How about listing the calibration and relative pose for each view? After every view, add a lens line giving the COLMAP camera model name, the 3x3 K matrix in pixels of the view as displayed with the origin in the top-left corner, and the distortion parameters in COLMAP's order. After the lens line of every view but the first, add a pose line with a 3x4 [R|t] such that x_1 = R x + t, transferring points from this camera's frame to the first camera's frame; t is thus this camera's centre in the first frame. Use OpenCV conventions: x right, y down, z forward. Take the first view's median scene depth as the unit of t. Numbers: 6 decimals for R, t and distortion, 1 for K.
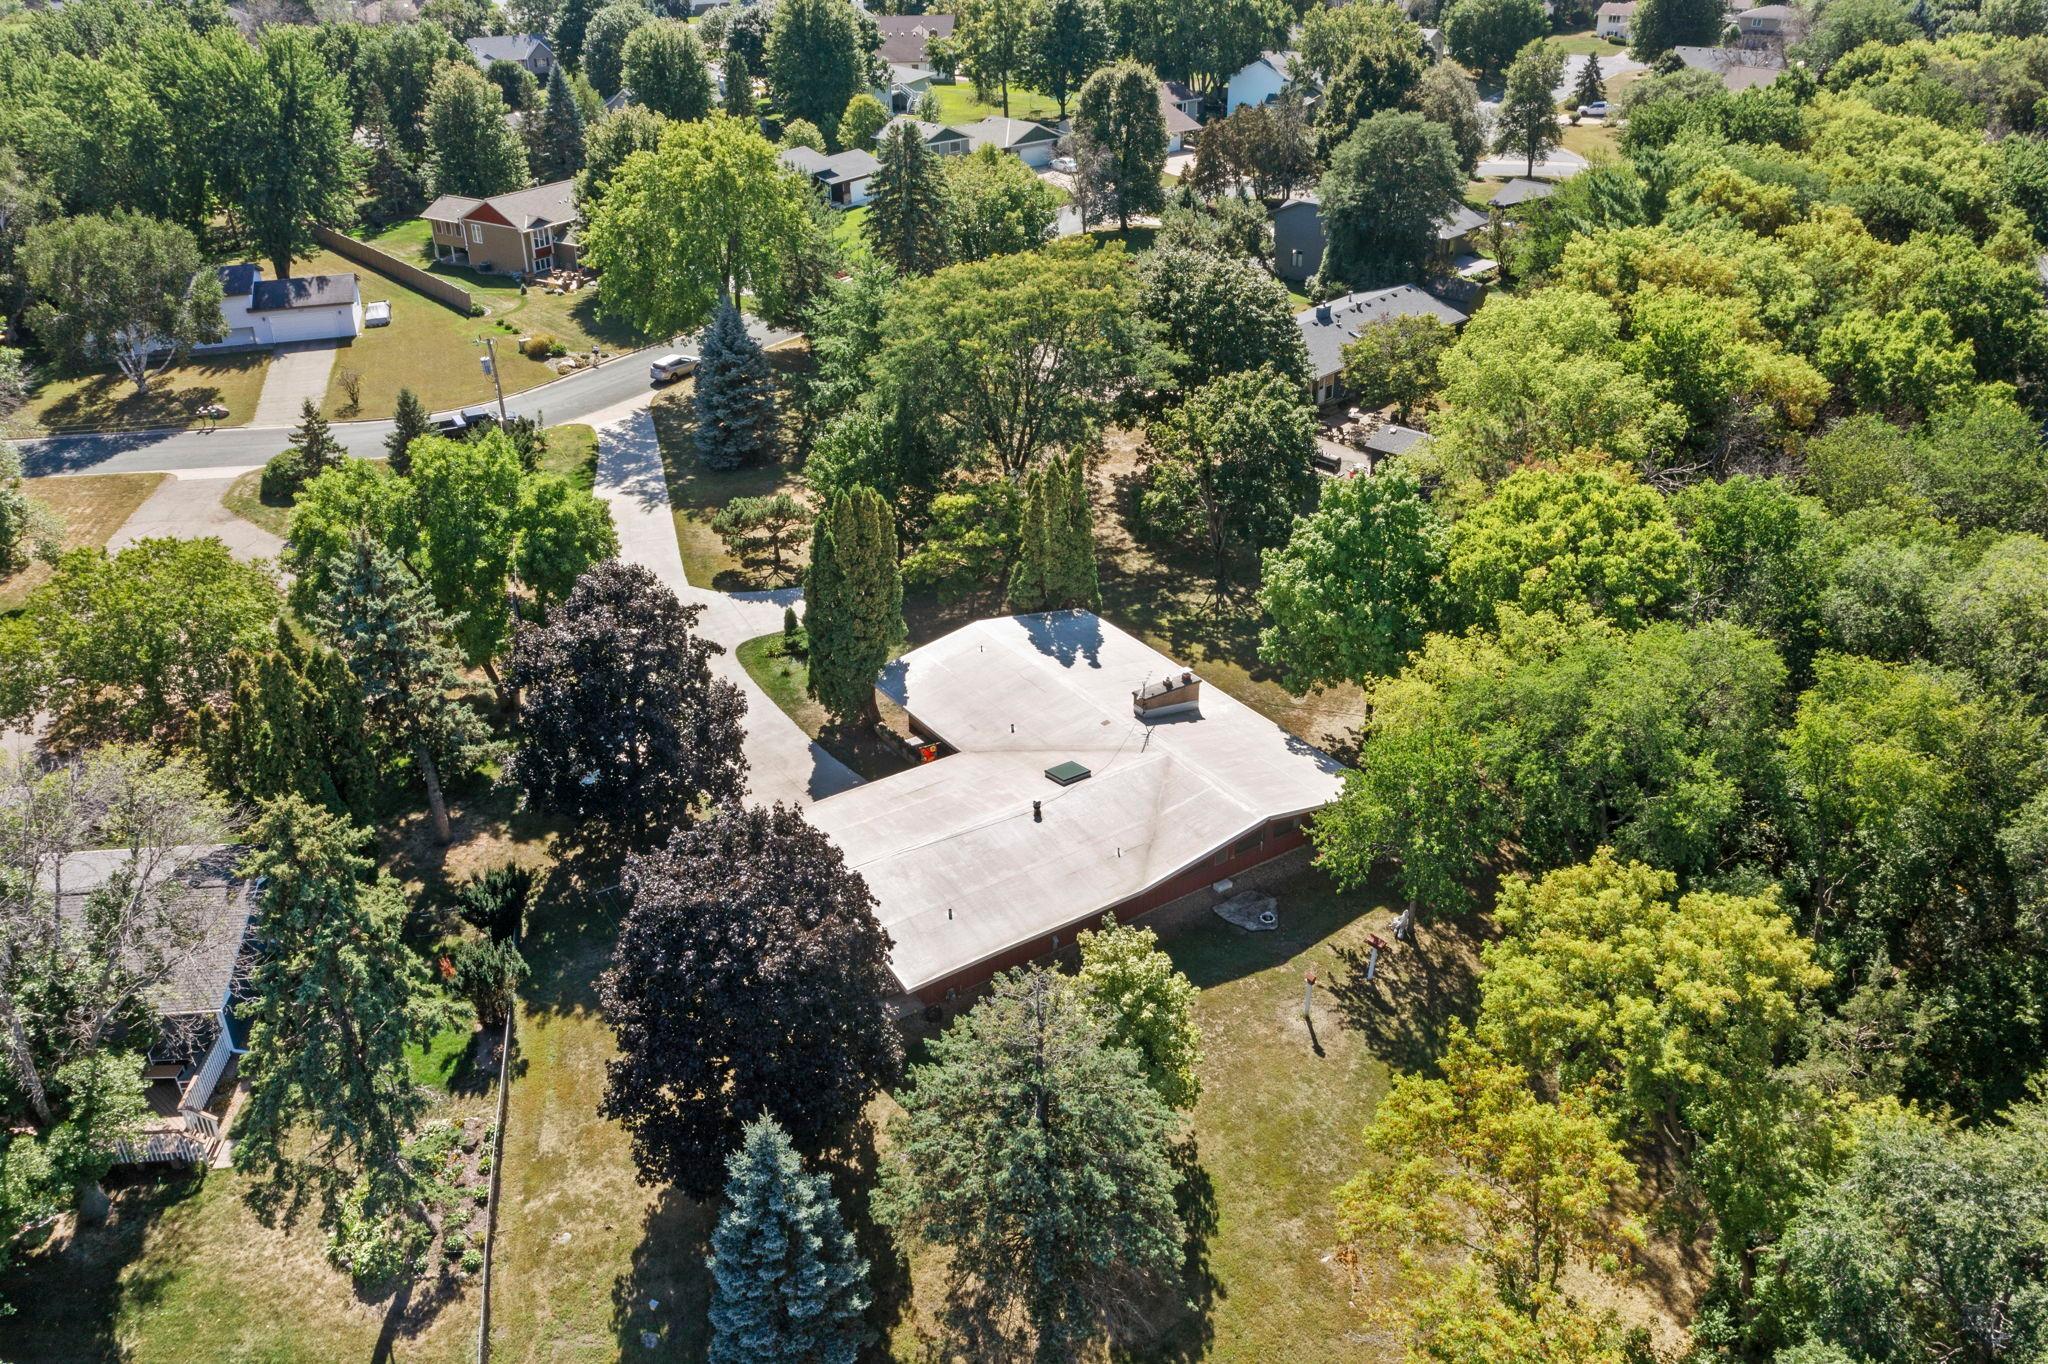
lens RADIAL K [[1637.5, 0, 1024.0], [0, 1637.5, 682.0], [0, 0, 1]] dist [-0.009307, -0.006439]
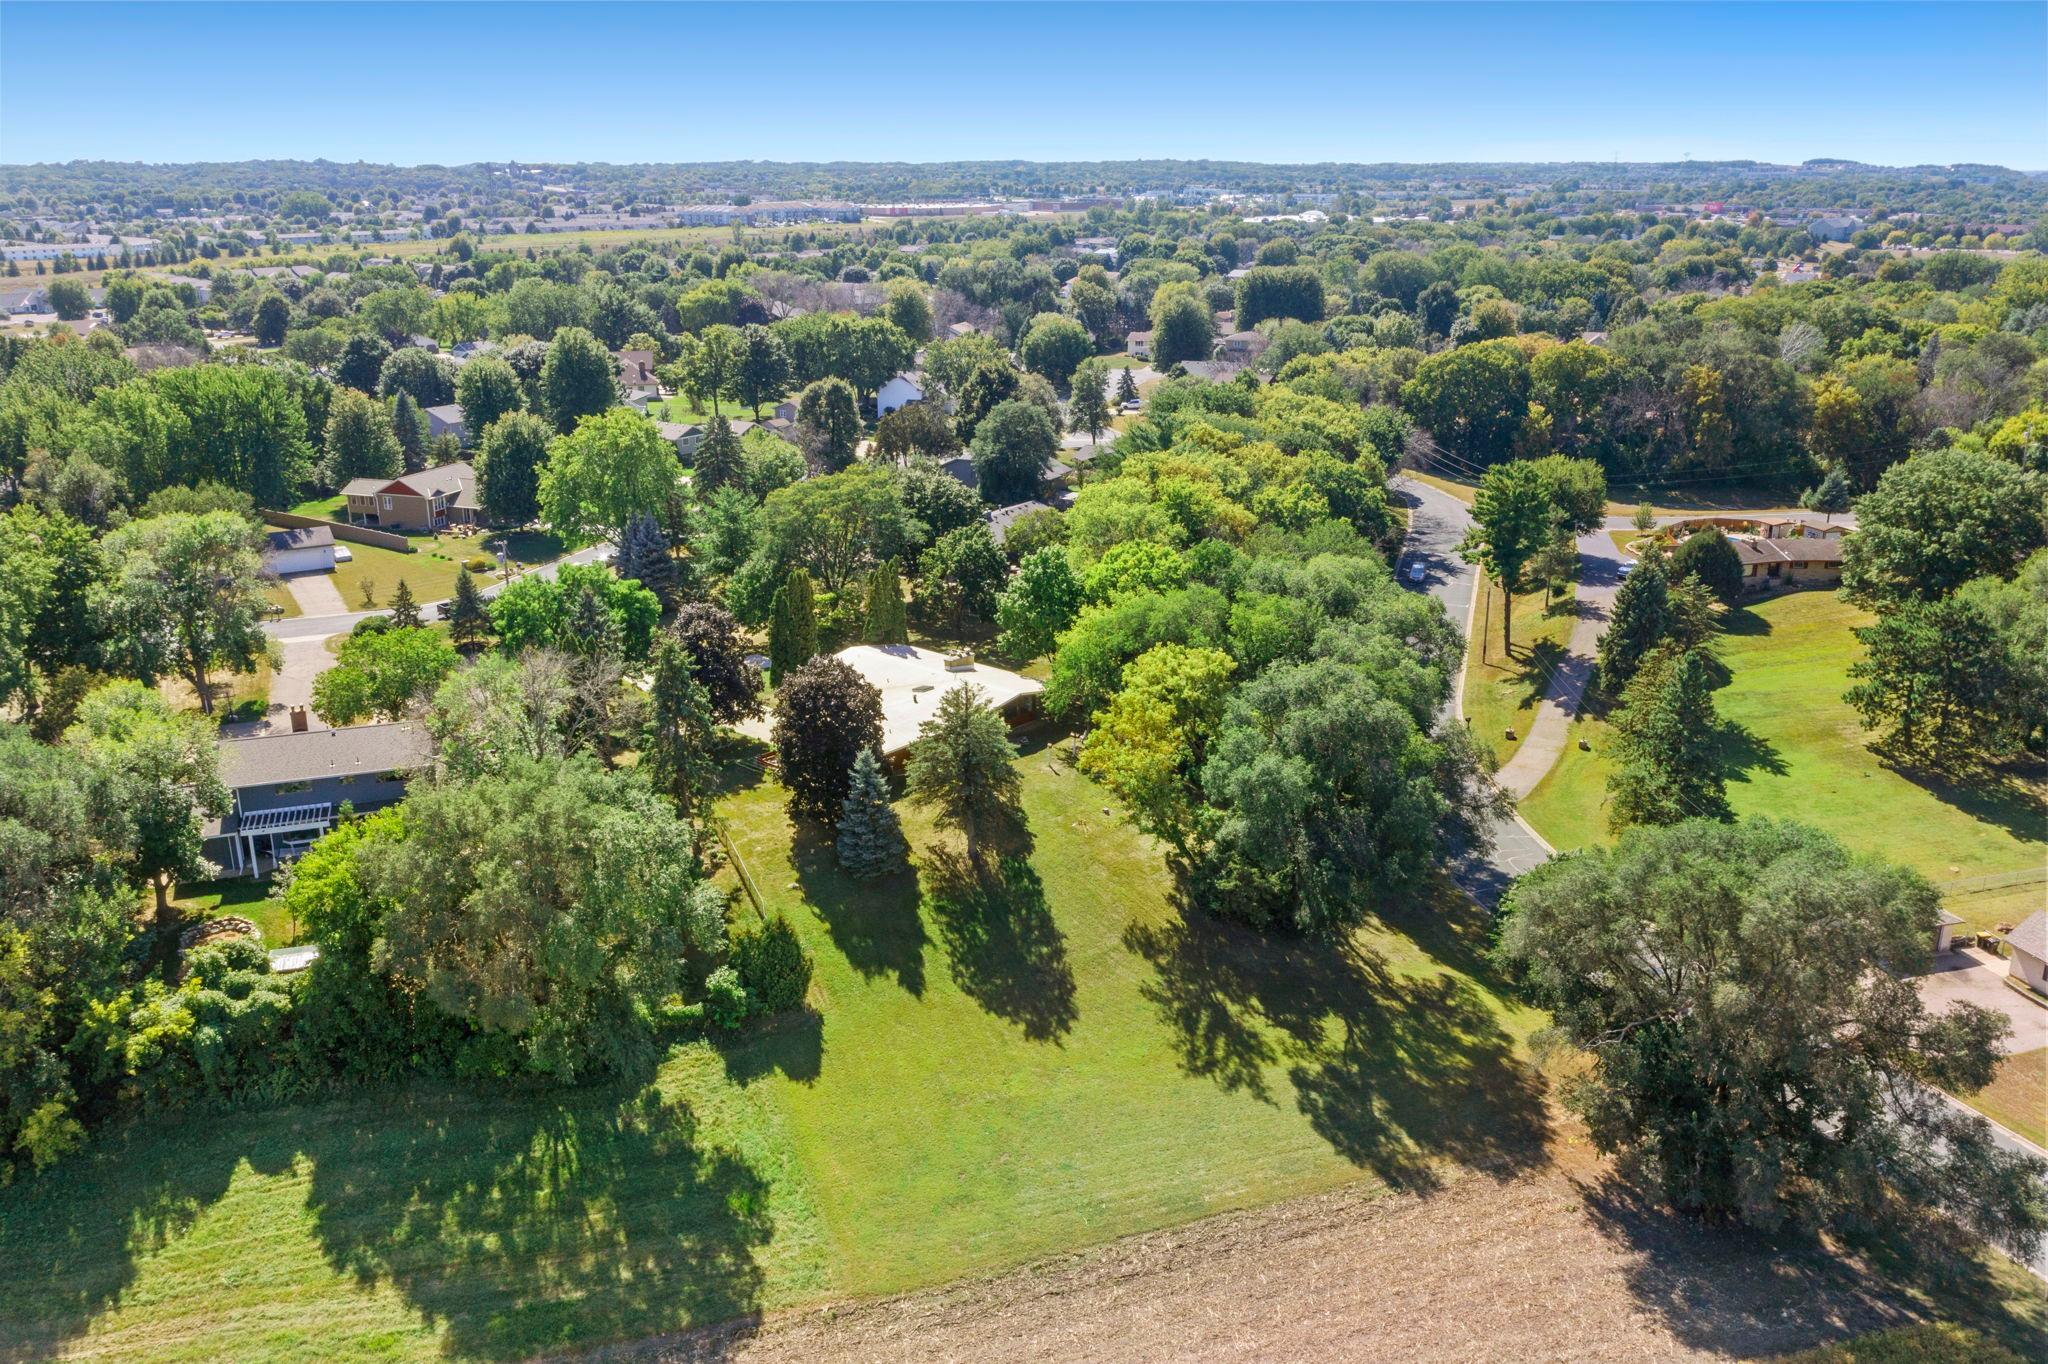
lens RADIAL K [[1637.5, 0, 1024.0], [0, 1637.5, 682.0], [0, 0, 1]] dist [-0.009307, -0.006439]
pose [[0.968629, -0.067638, 0.239128, -0.172911], [0.110458, 0.979151, -0.170477, 0.207382], [-0.222612, 0.191543, 0.955906, -0.515363]]
